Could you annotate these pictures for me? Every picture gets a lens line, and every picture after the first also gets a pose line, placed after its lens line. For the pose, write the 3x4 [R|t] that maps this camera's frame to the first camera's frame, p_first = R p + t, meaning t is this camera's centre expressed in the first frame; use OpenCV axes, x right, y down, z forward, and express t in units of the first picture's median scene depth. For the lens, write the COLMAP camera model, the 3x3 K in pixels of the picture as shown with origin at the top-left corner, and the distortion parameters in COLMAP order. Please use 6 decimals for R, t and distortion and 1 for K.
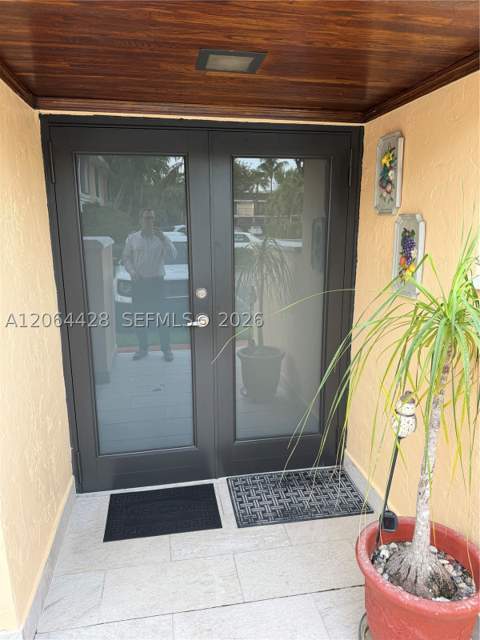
lens RADIAL K [[446.3, 0, 240.2], [0, 446.3, 321.0], [0, 0, 1]] dist [0.002401, 0.000563]
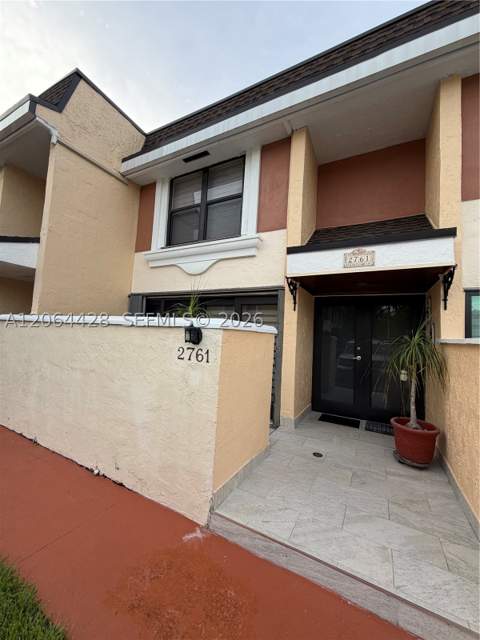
lens RADIAL K [[255.6, 0, 239.6], [0, 255.6, 320.0], [0, 0, 1]] dist [0.004126, 0.000384]
pose [[0.779599, 0.011329, -0.626176, 0.357522], [-0.195165, 0.954444, -0.225715, 0.294212], [0.595093, 0.298175, 0.746295, -0.828442]]
